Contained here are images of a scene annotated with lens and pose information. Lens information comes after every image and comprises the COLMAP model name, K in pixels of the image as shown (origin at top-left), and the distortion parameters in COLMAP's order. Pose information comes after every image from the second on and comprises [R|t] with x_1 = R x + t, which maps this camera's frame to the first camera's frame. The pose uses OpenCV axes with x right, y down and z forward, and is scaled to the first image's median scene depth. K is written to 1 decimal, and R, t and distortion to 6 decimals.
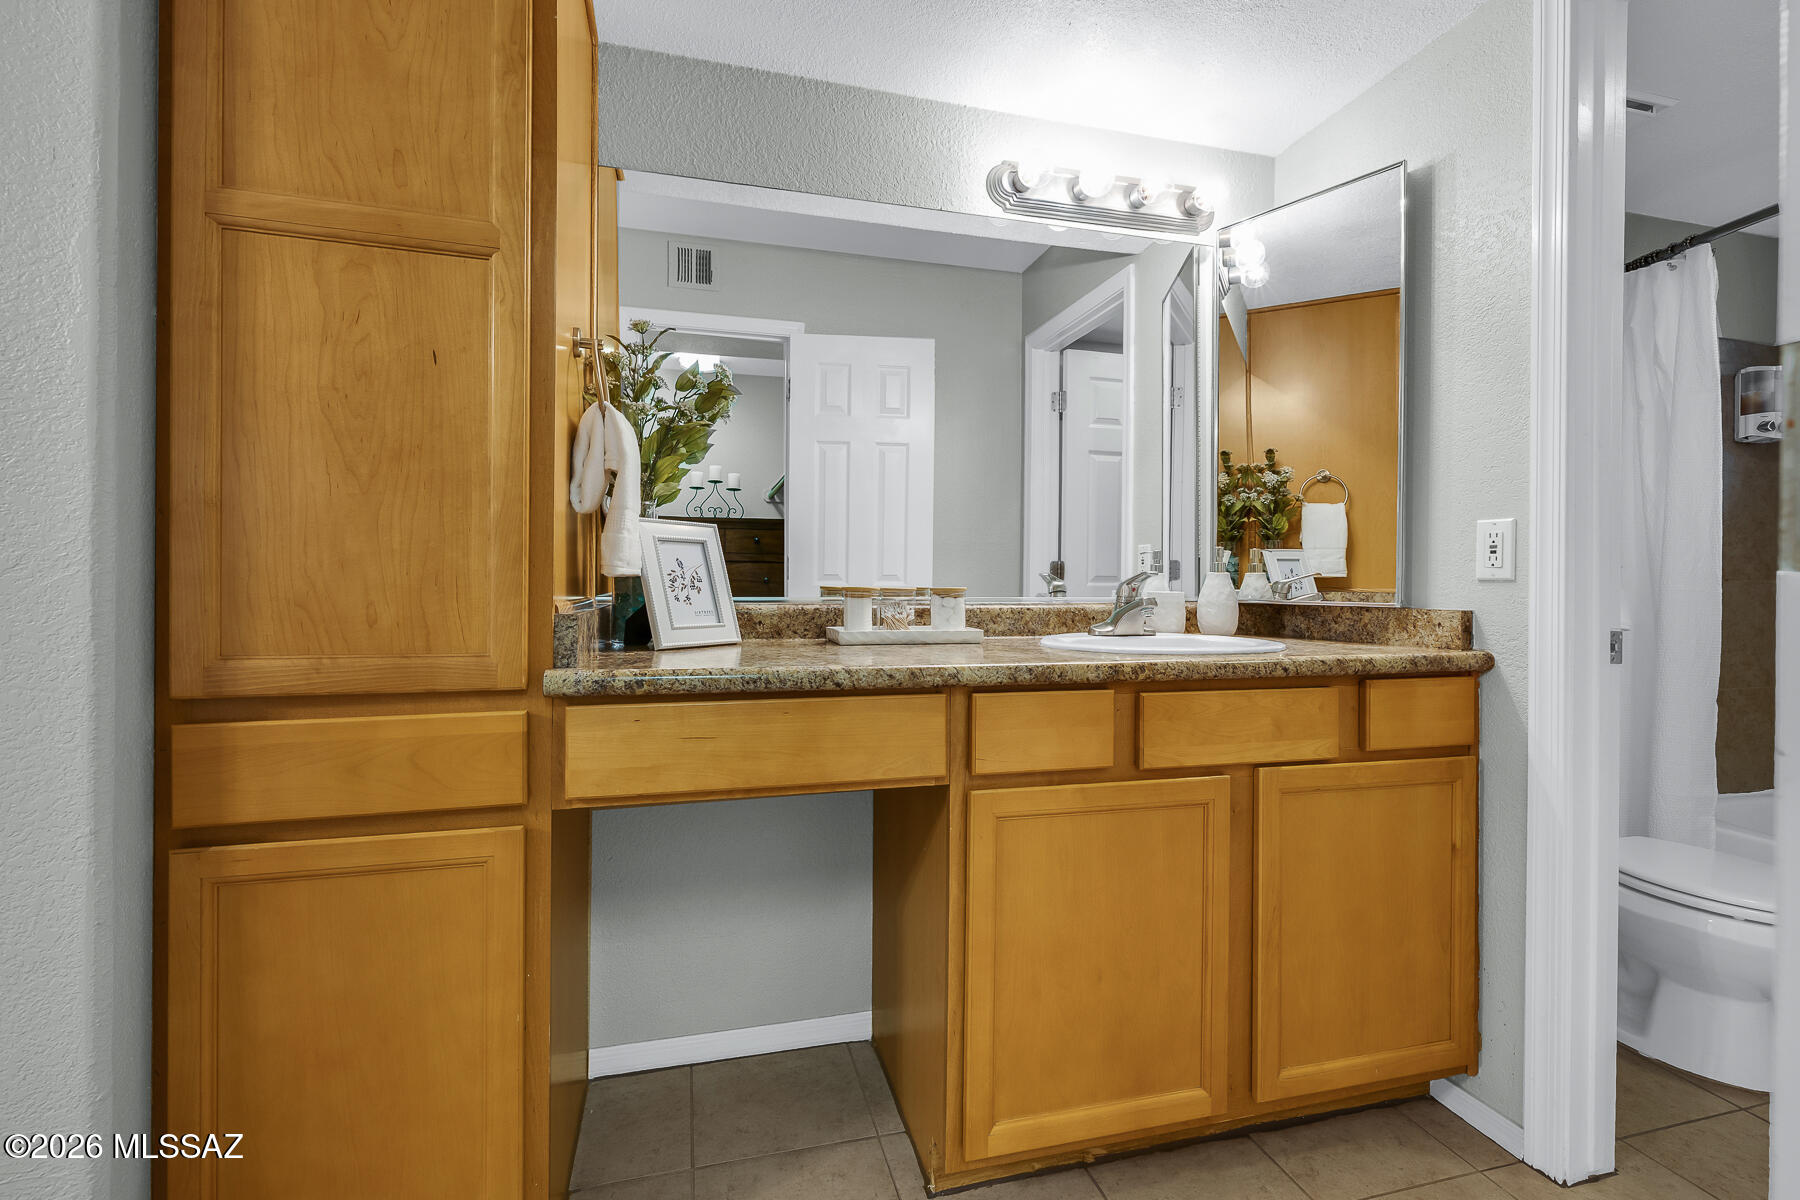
lens RADIAL K [[757.7, 0, 894.2], [0, 757.7, 585.0], [0, 0, 1]] dist [0.004287, 0.000154]
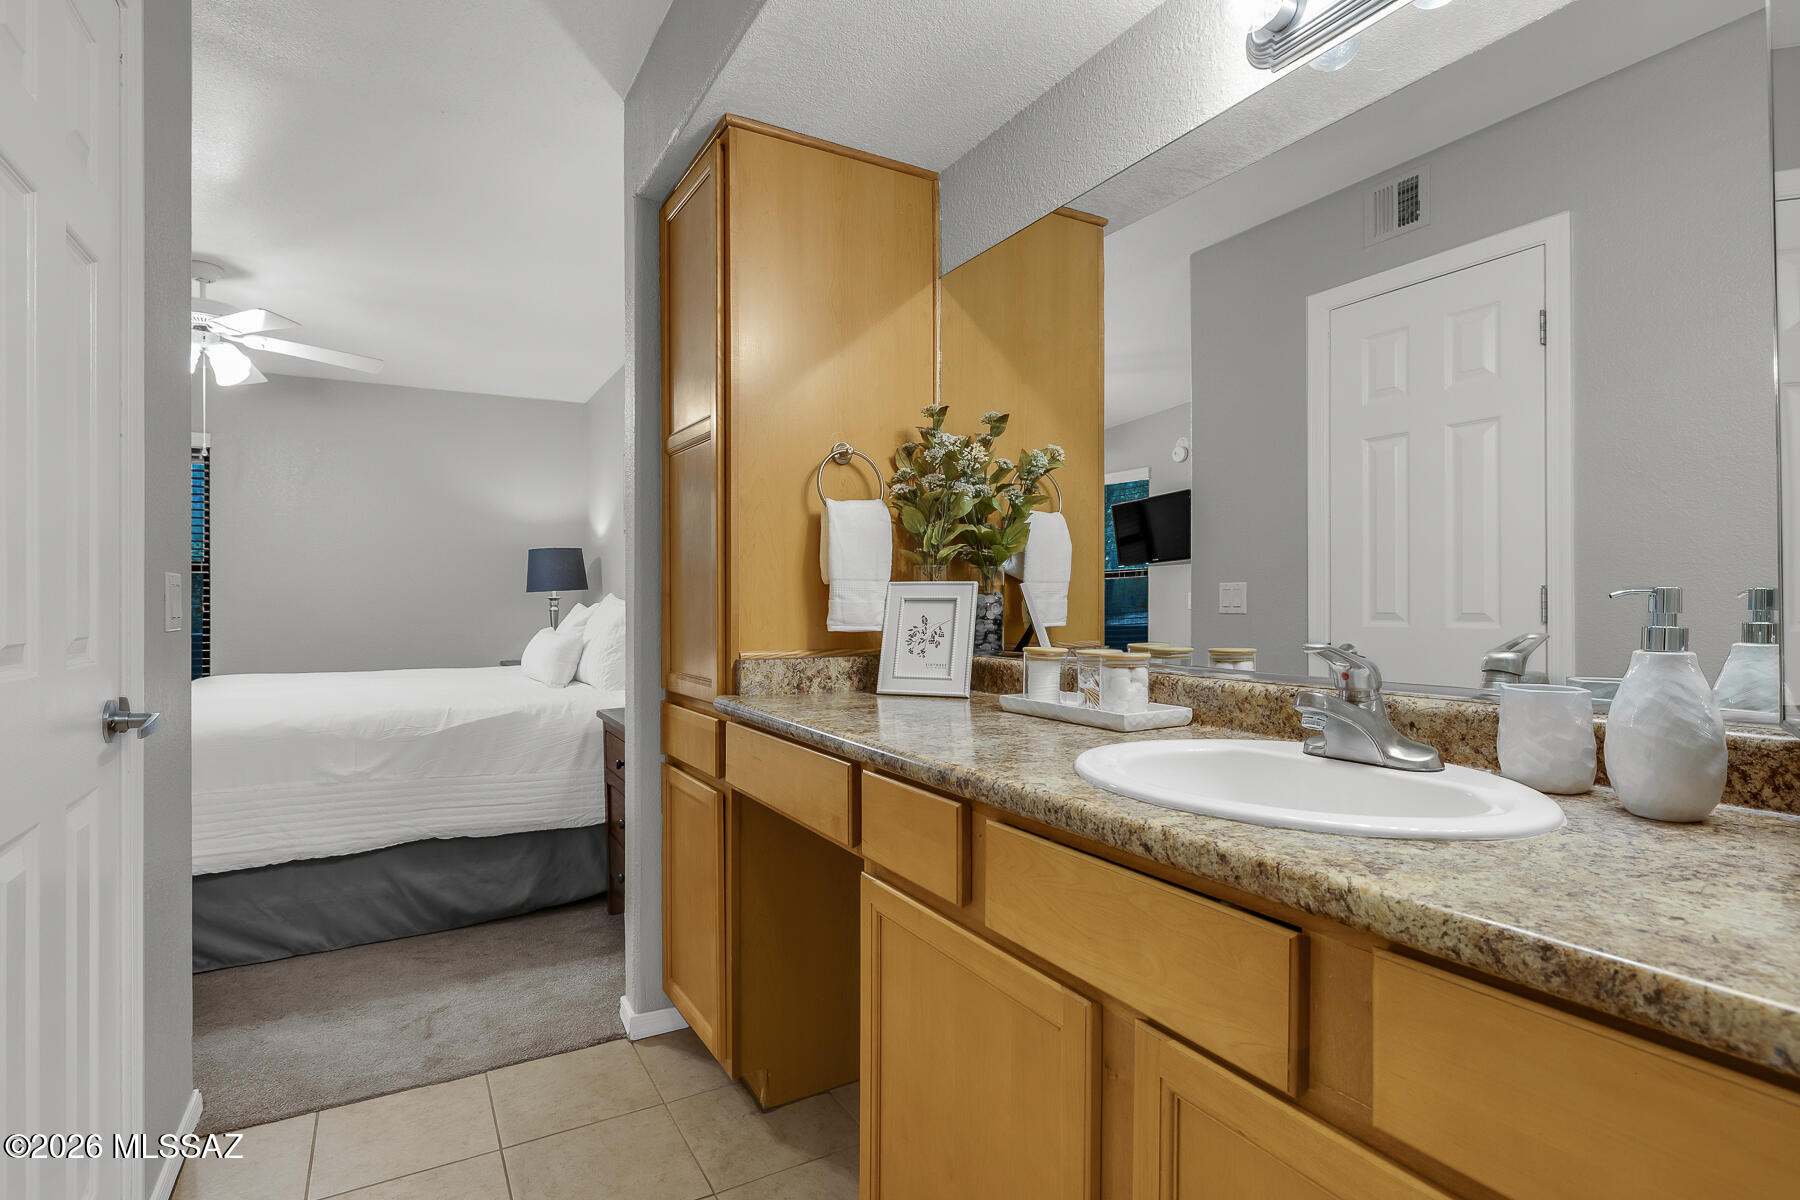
lens RADIAL K [[893.1, 0, 897.9], [0, 893.1, 604.6], [0, 0, 1]] dist [-0.002526, -0.000130]
pose [[0.253962, 0.001285, -0.967213, 0.992928], [-0.000305, 0.999999, 0.001248, -0.053294], [0.967214, -0.000022, 0.253962, 0.626491]]
